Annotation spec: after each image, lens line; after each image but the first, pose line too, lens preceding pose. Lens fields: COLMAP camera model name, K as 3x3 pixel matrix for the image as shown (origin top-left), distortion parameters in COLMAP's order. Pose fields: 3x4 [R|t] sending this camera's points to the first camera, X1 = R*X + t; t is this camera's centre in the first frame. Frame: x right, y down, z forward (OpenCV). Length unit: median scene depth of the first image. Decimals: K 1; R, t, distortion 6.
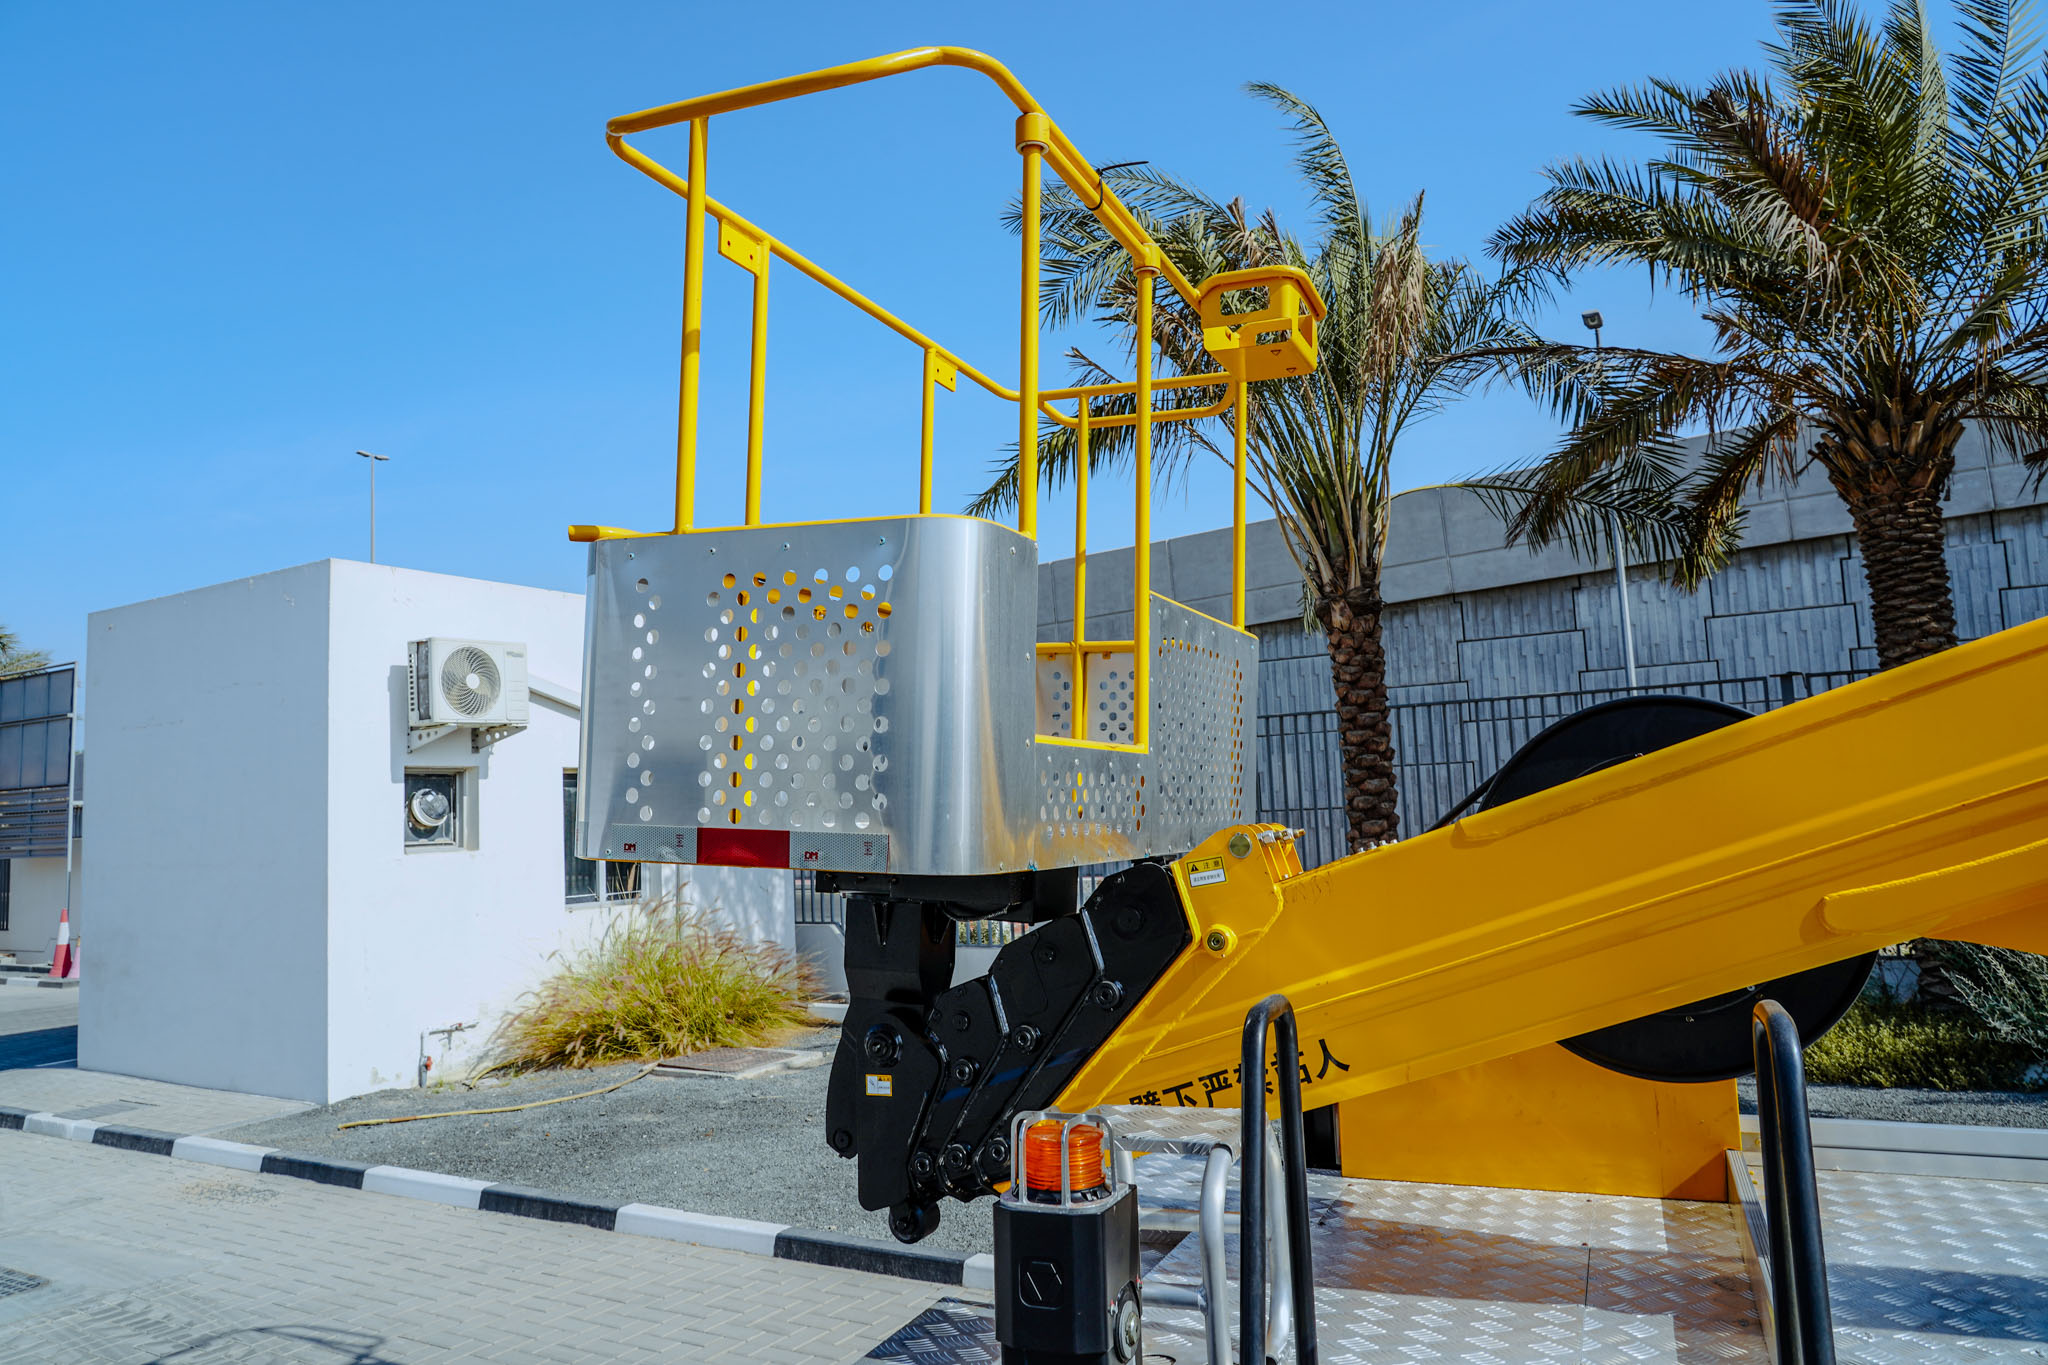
lens RADIAL K [[1421.5, 0, 1024.0], [0, 1421.5, 682.5], [0, 0, 1]] dist [-0.007471, 0.004002]
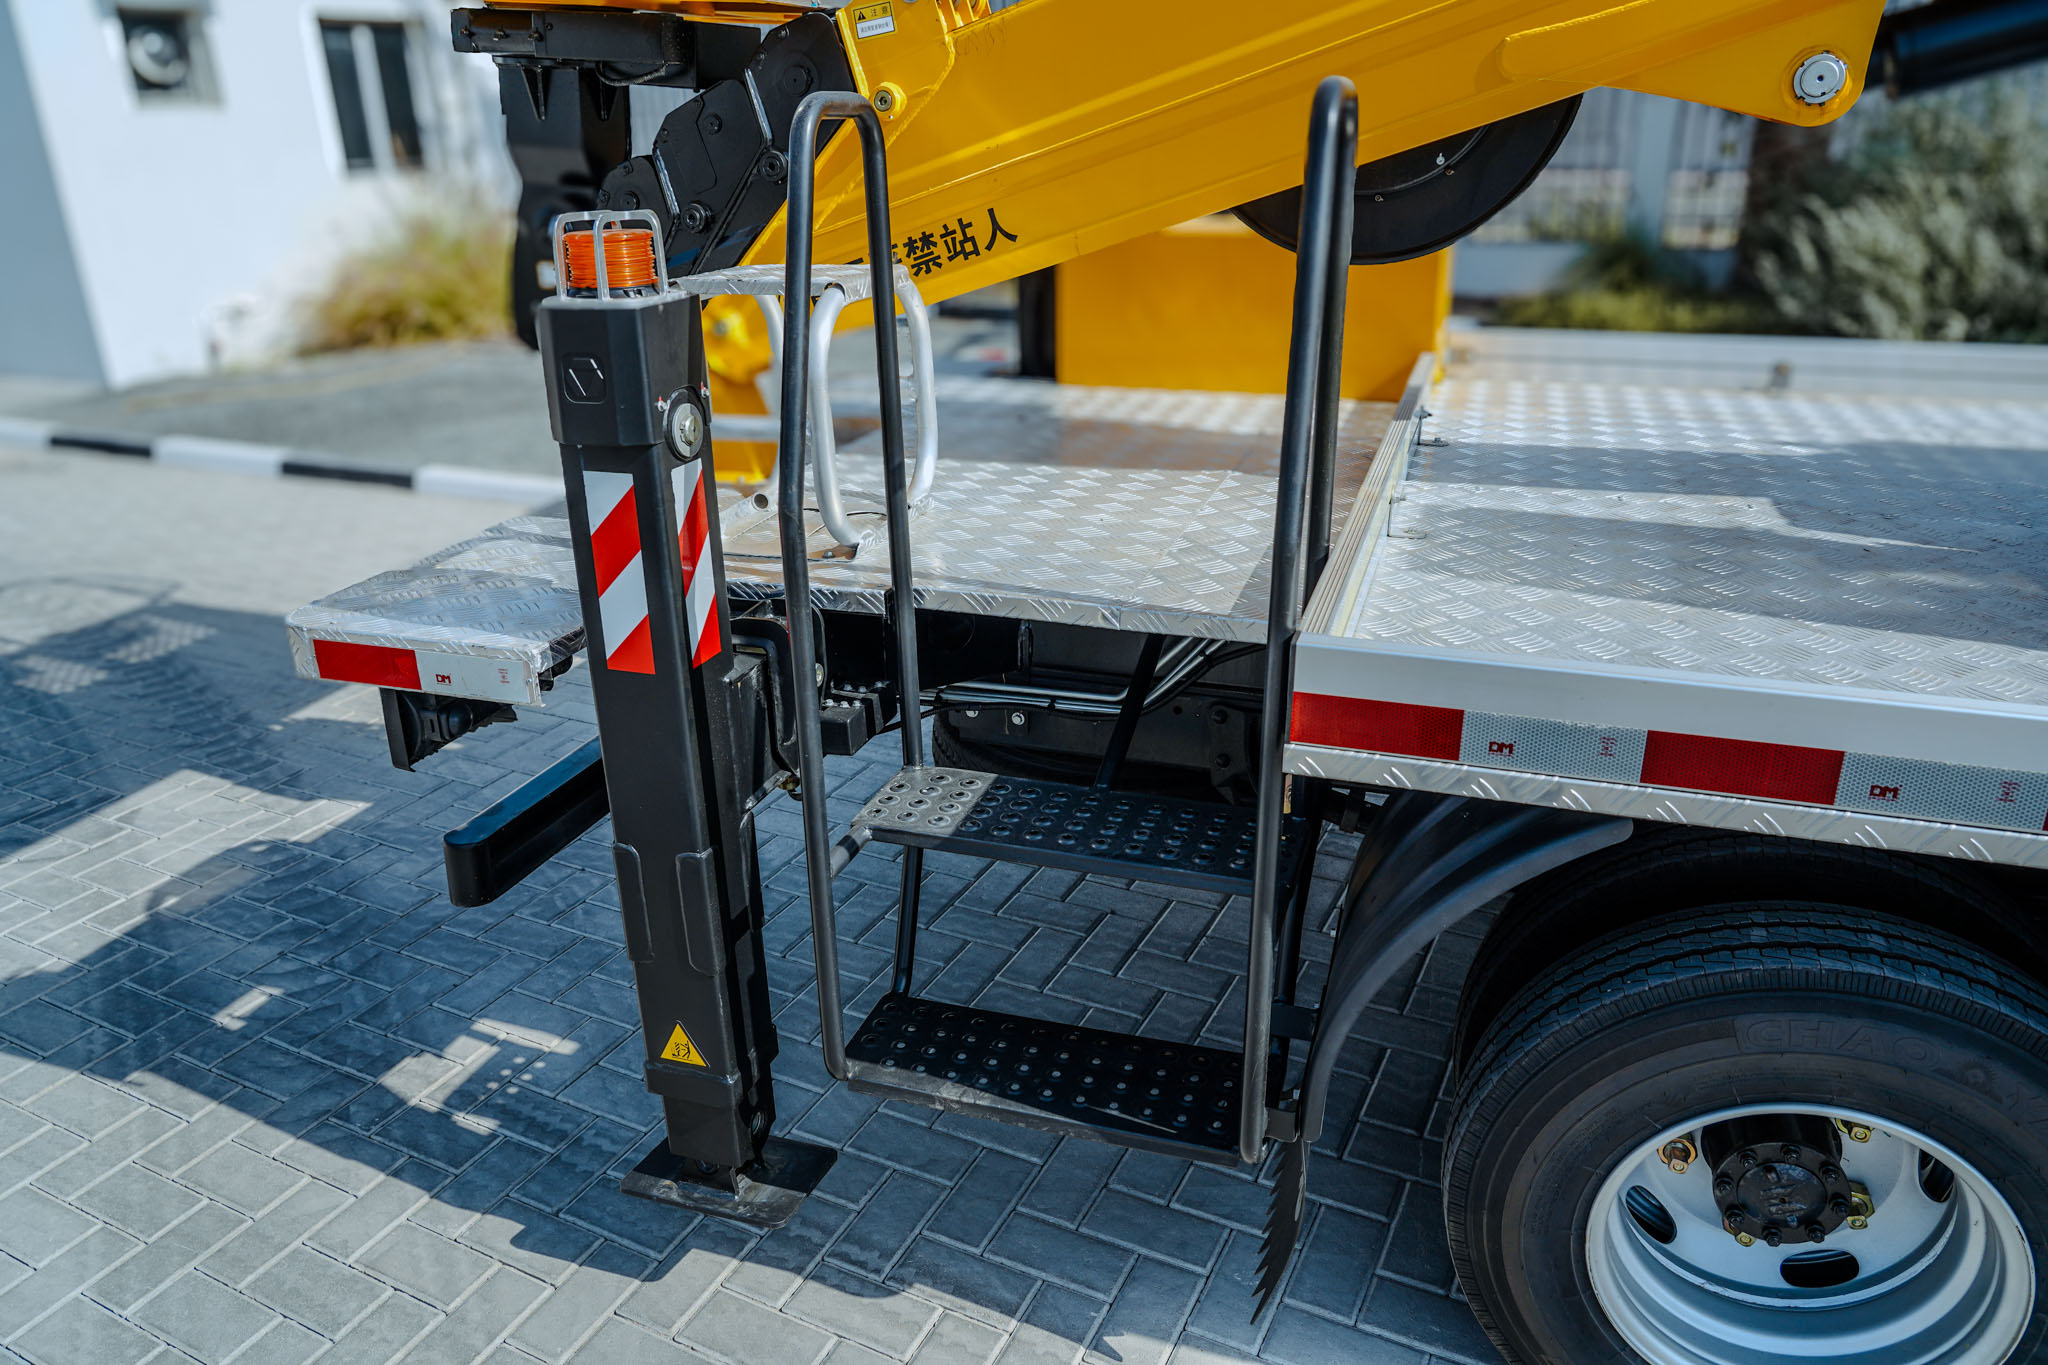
lens RADIAL K [[1421.5, 0, 1024.0], [0, 1421.5, 682.5], [0, 0, 1]] dist [-0.007471, 0.004002]
pose [[0.995373, -0.022356, 0.093454, 0.123646], [-0.023197, 0.887889, 0.459473, 0.086534], [-0.093249, -0.459515, 0.883261, 0.007254]]
